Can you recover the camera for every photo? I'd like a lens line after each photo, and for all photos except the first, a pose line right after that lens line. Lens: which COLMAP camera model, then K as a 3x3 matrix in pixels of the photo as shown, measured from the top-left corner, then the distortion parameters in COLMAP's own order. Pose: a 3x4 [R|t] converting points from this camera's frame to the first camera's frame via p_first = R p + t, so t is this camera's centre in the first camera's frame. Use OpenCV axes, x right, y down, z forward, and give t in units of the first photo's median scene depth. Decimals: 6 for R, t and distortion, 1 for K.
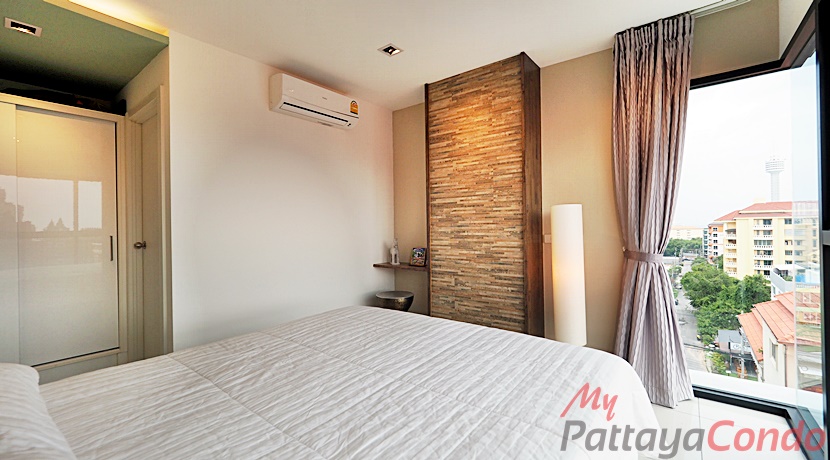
lens RADIAL K [[350.3, 0, 409.7], [0, 350.3, 225.9], [0, 0, 1]] dist [-0.003246, -0.001025]
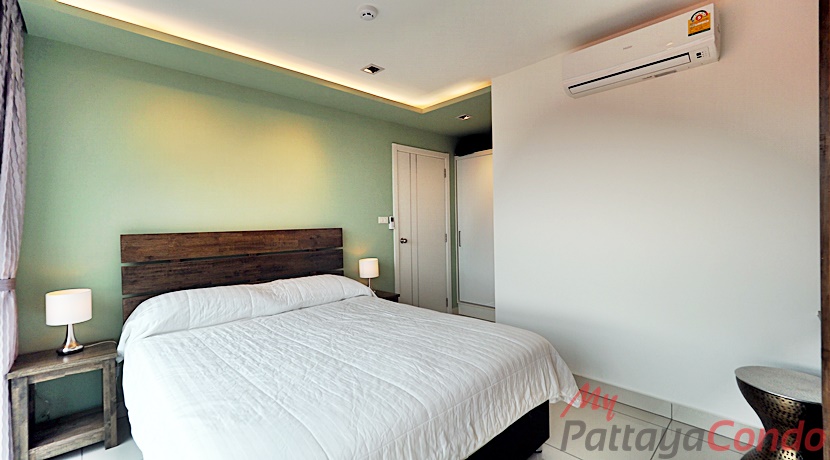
lens RADIAL K [[350.3, 0, 400.0], [0, 350.3, 221.5], [0, 0, 1]] dist [-0.003246, -0.001025]
pose [[-0.151375, 0.012662, -0.988395, 0.826993], [0.025875, 0.999626, 0.008843, -0.049996], [0.988138, -0.024236, -0.151646, 1.008108]]
